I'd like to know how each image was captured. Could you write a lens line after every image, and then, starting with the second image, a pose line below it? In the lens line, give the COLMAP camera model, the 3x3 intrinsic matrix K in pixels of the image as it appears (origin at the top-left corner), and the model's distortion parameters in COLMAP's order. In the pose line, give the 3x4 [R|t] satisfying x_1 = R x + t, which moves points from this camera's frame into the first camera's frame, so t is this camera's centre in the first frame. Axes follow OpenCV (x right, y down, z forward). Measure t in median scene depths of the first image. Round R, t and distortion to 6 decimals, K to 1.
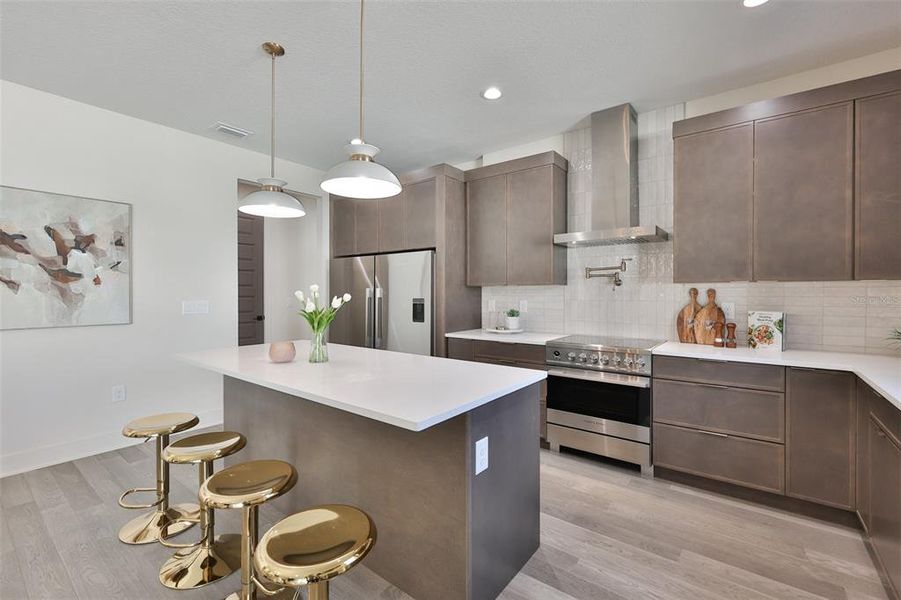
lens RADIAL K [[386.3, 0, 442.0], [0, 386.3, 297.4], [0, 0, 1]] dist [0.003426, 0.002896]
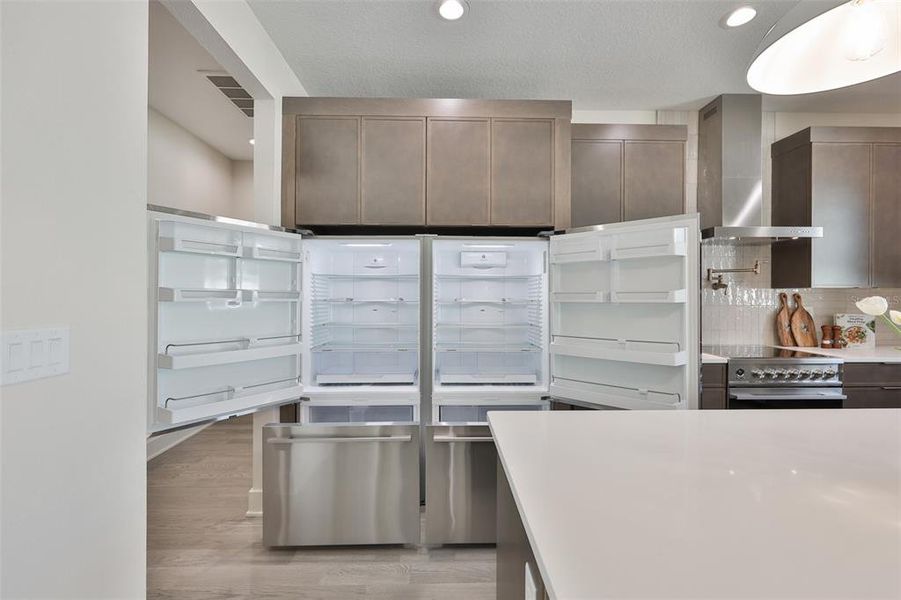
lens RADIAL K [[386.3, 0, 425.8], [0, 386.3, 296.8], [0, 0, 1]] dist [0.003426, 0.002896]
pose [[0.775278, 0.000951, 0.631620, -0.745671], [0.006083, 0.999941, -0.008972, -0.010372], [-0.631591, 0.010798, 0.775226, 0.786450]]
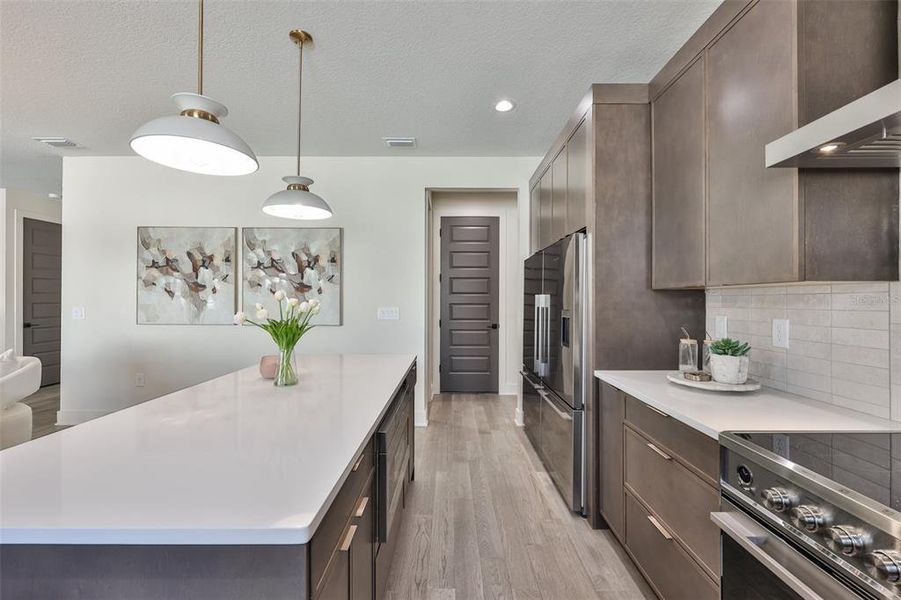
lens RADIAL K [[386.3, 0, 447.8], [0, 386.3, 298.7], [0, 0, 1]] dist [0.003426, 0.002896]
pose [[0.622843, -0.001250, -0.782346, 0.409942], [-0.013204, 0.999839, -0.012109, -0.006986], [0.782236, 0.017872, 0.622726, 0.567214]]
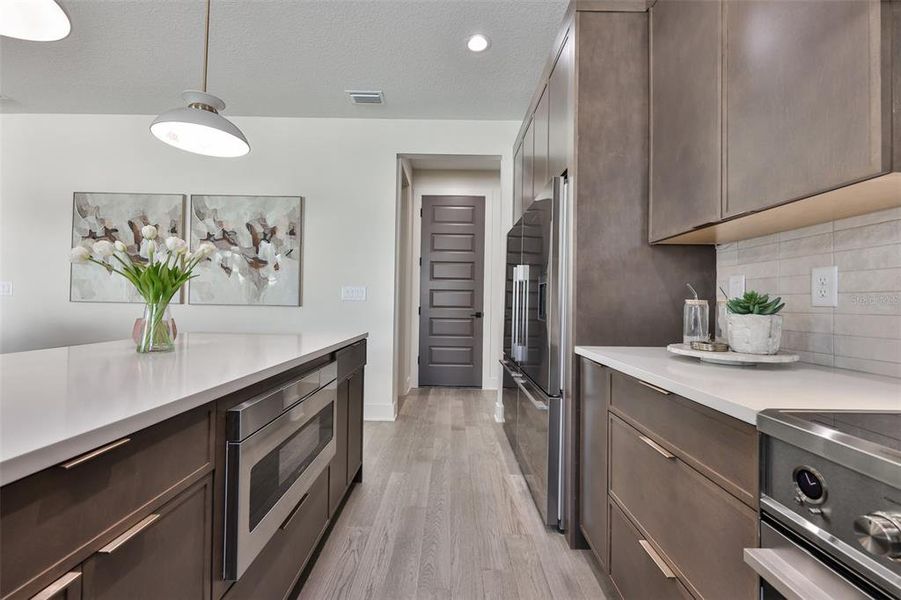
lens RADIAL K [[386.3, 0, 446.0], [0, 386.3, 294.1], [0, 0, 1]] dist [0.003426, 0.002896]
pose [[0.621994, -0.003433, -0.783014, 0.343261], [-0.026905, 0.999306, -0.025753, 0.058024], [0.782560, 0.037085, 0.621470, 0.728709]]
